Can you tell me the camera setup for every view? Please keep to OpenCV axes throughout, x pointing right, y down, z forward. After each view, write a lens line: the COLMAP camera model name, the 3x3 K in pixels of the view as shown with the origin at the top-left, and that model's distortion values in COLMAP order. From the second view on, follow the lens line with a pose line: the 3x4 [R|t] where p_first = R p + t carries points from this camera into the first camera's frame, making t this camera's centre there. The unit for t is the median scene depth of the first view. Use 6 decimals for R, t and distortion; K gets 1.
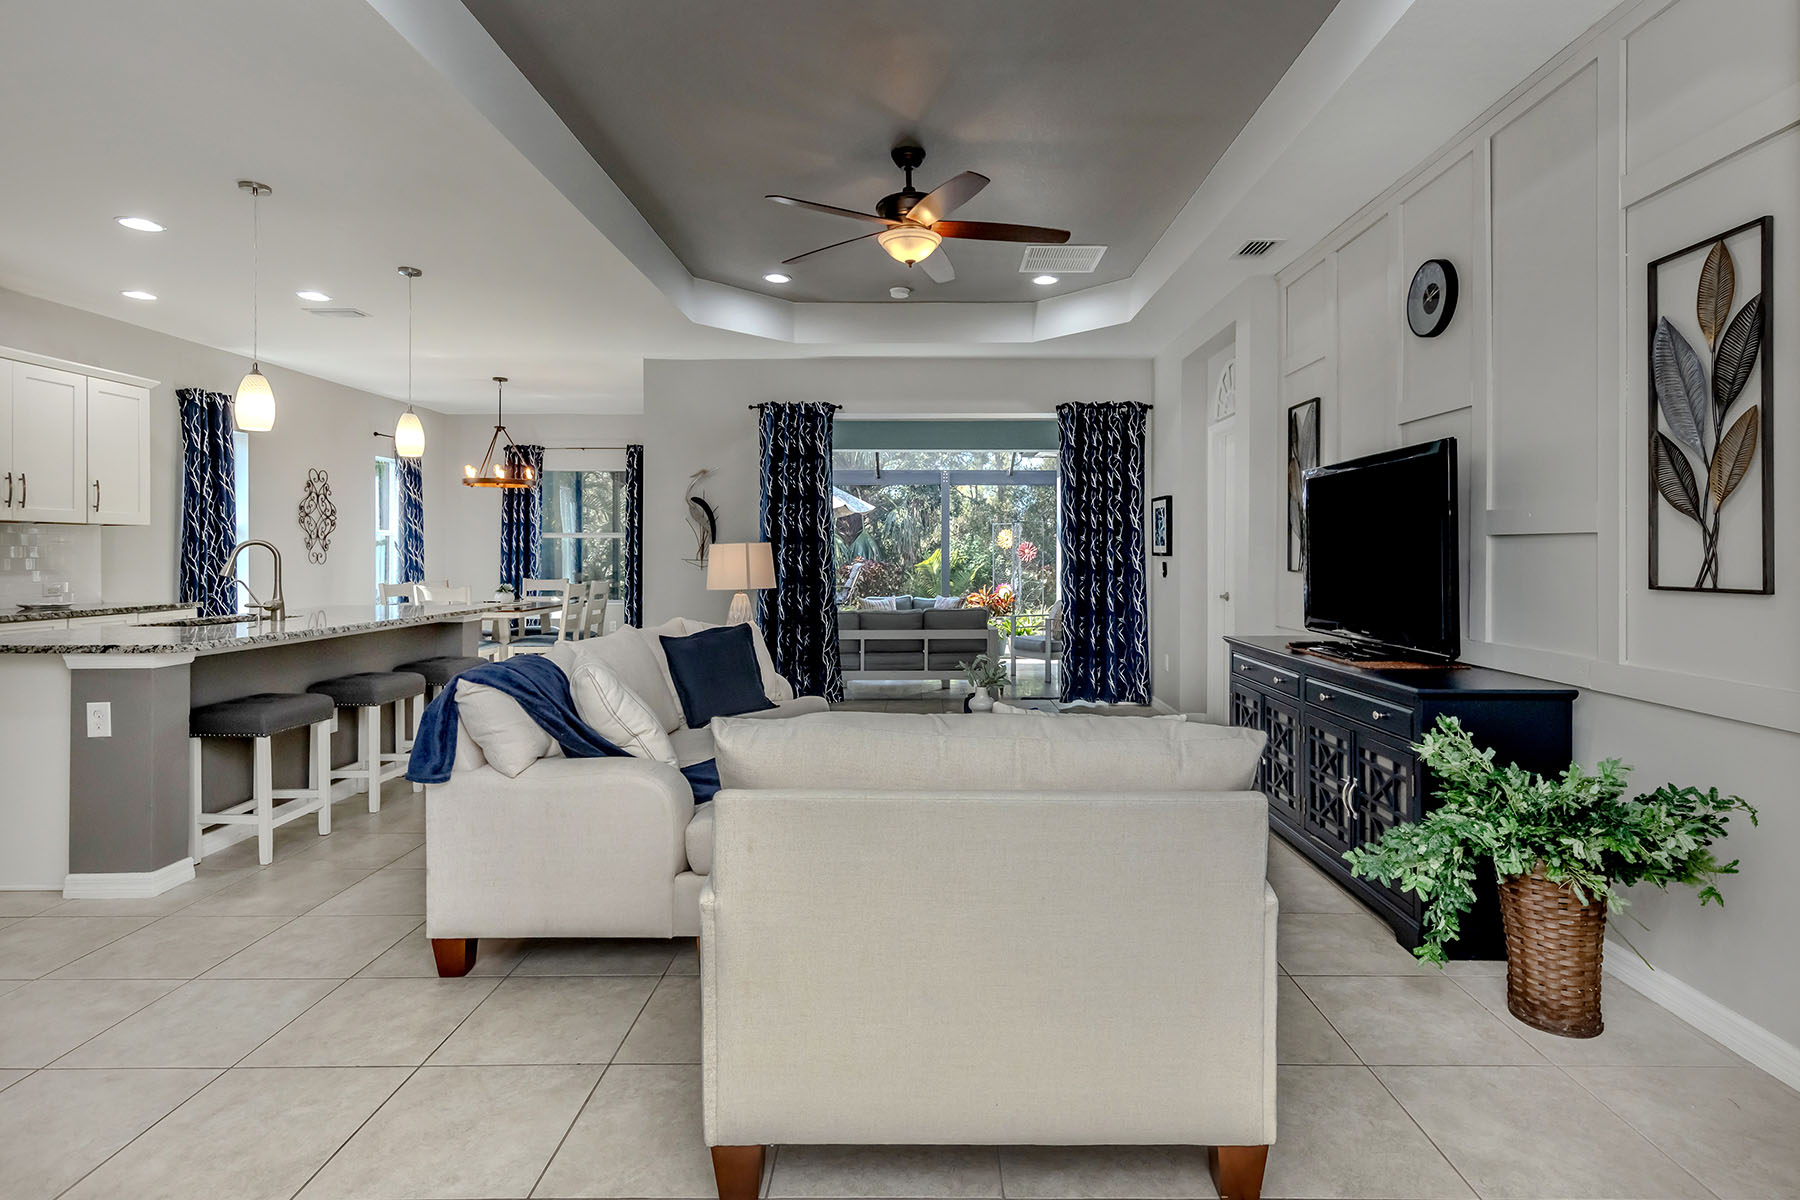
lens RADIAL K [[914.3, 0, 928.2], [0, 914.3, 561.8], [0, 0, 1]] dist [0.002212, -0.000039]
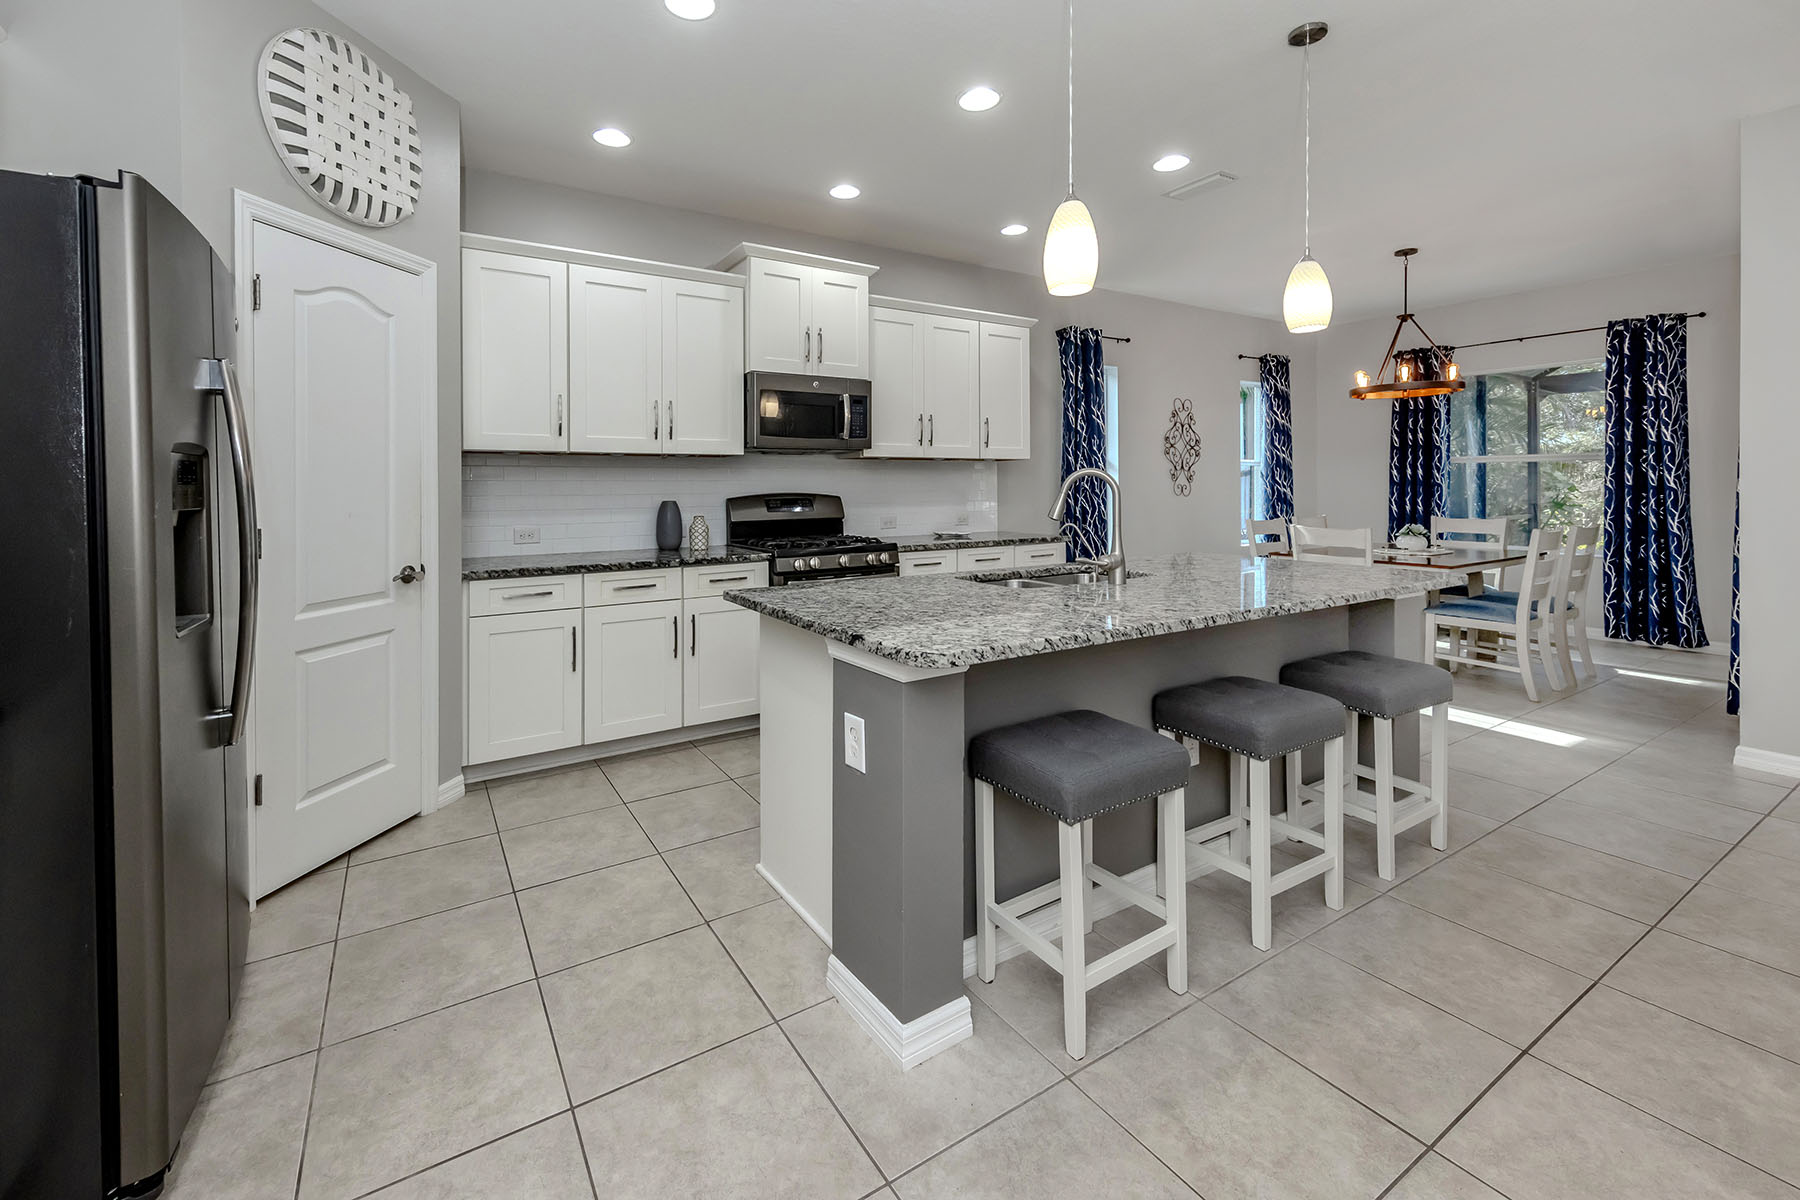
lens RADIAL K [[728.6, 0, 829.4], [0, 728.6, 484.8], [0, 0, 1]] dist [0.011277, -0.000024]
pose [[0.500065, -0.004525, -0.865976, -0.205628], [-0.001488, 0.999980, -0.006084, -0.004634], [0.865987, 0.004331, 0.500048, 0.323859]]
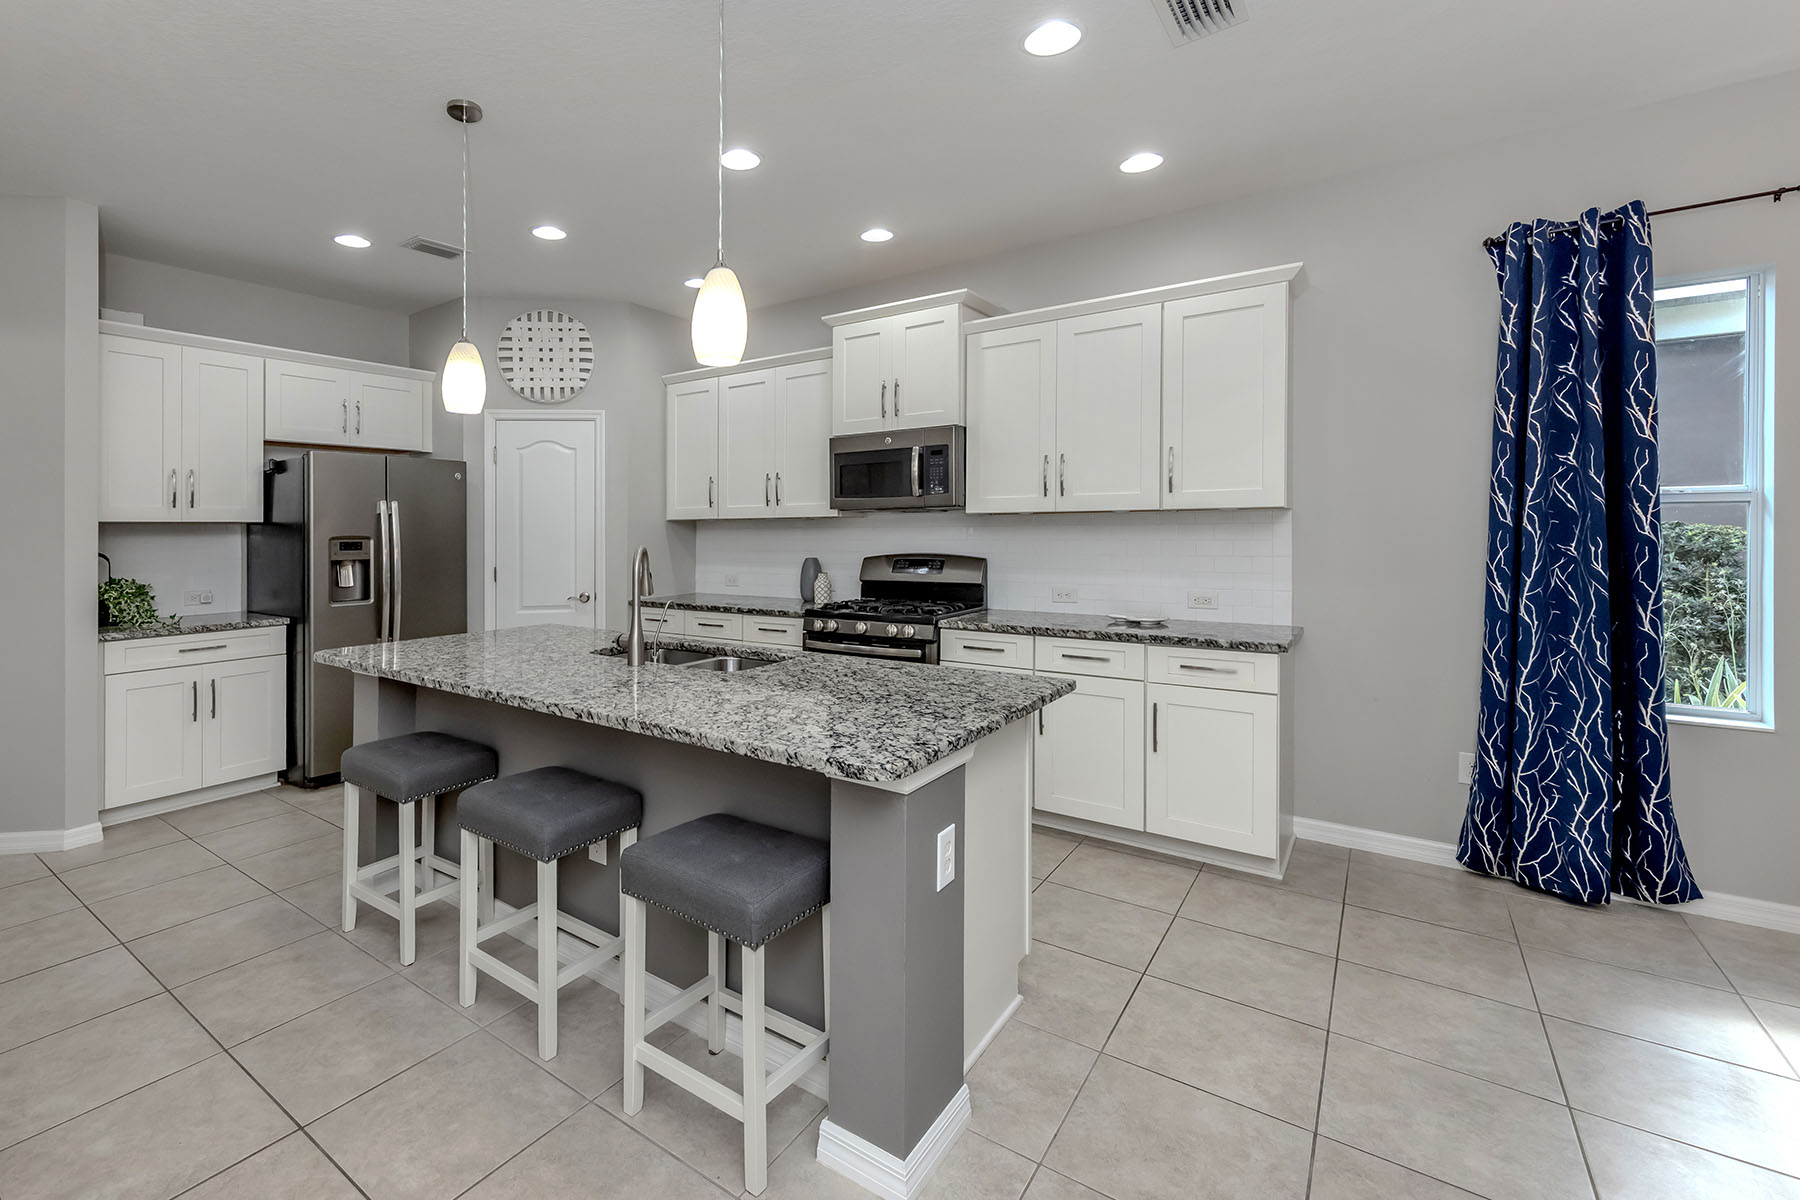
lens RADIAL K [[793.7, 0, 780.5], [0, 793.7, 527.4], [0, 0, 1]] dist [-0.000894, 0.000041]
pose [[-0.613368, 0.000693, -0.789797, -0.192536], [0.000154, 1.000000, 0.000757, -0.022209], [0.789797, 0.000343, -0.613368, 0.877533]]
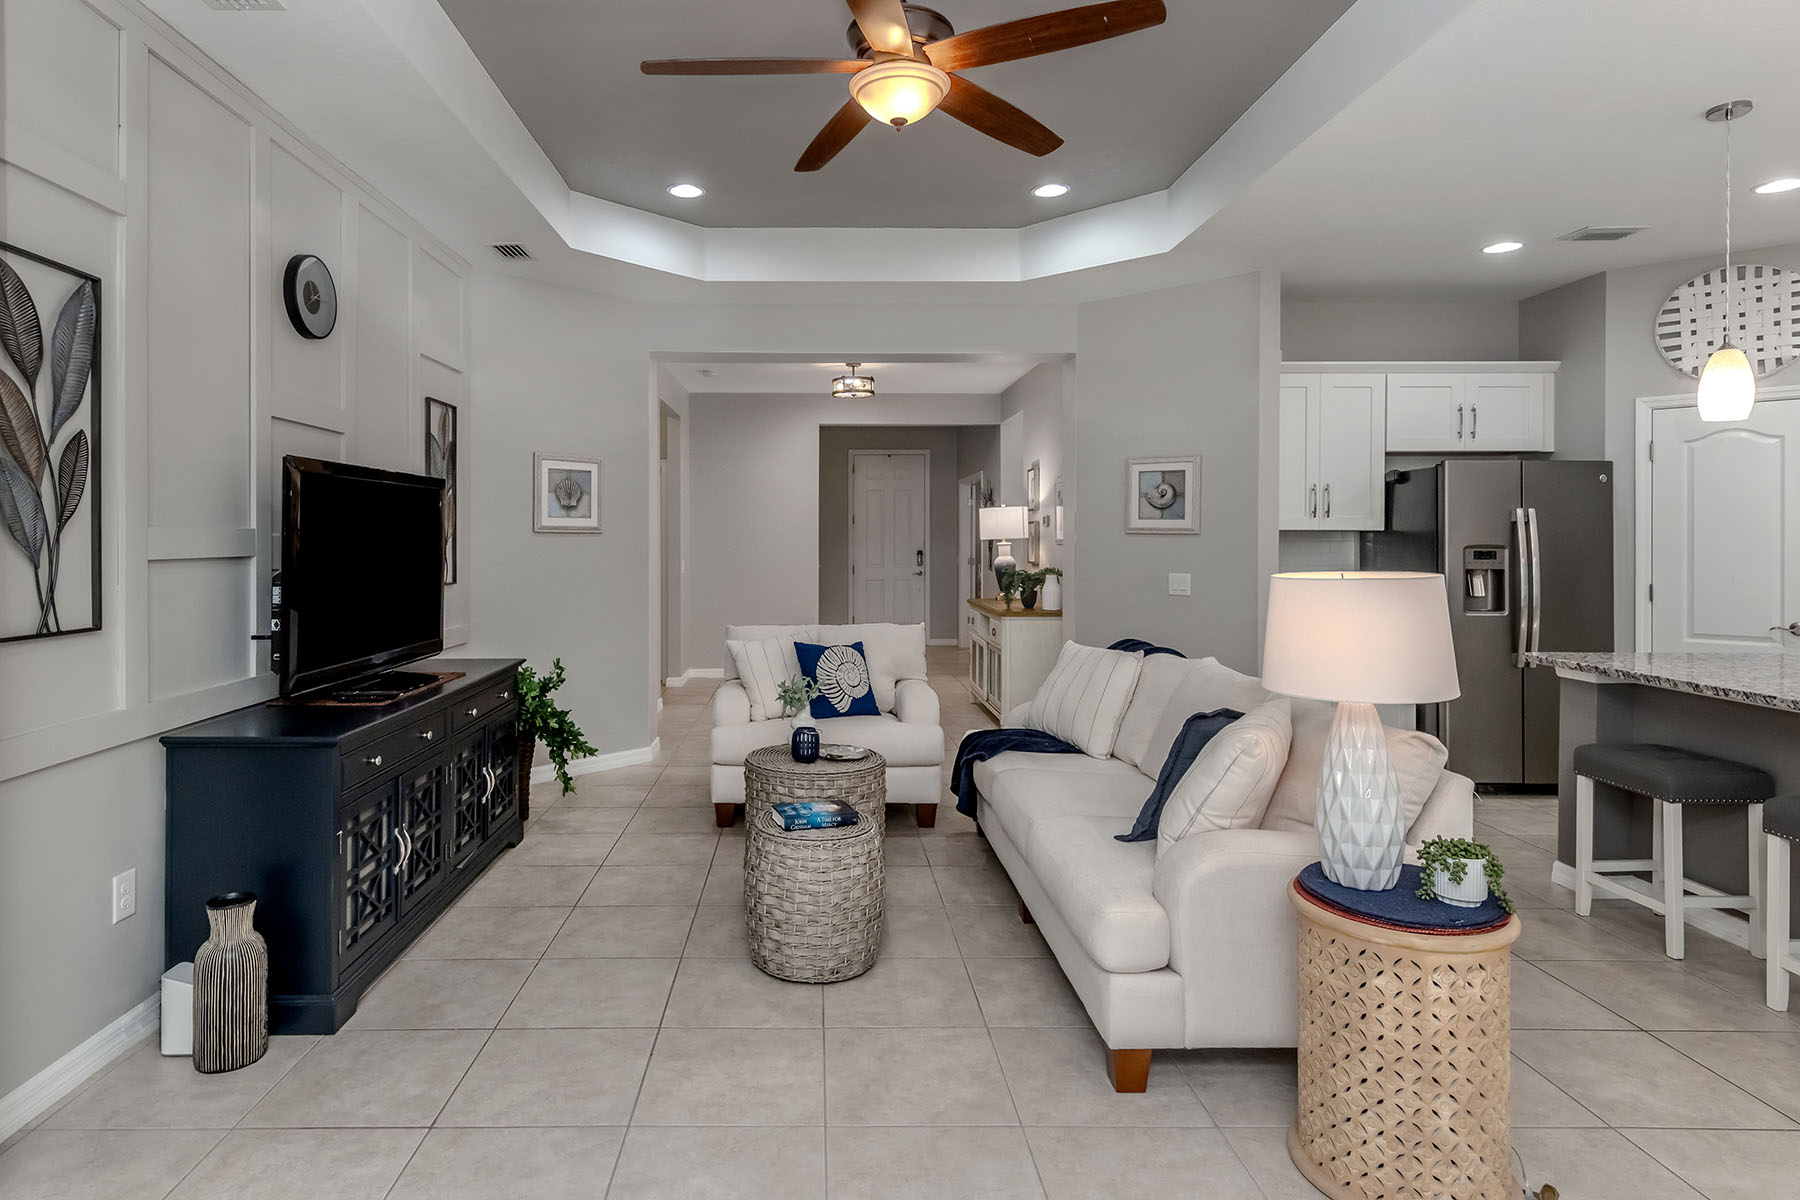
lens RADIAL K [[990.9, 0, 814.0], [0, 990.9, 529.4], [0, 0, 1]] dist [0.004400, 0.001502]
pose [[-0.999964, -0.003443, 0.007805, 0.018775], [-0.003443, 0.999994, -0.000069, -0.024960], [-0.007805, -0.000096, -0.999970, 0.990327]]
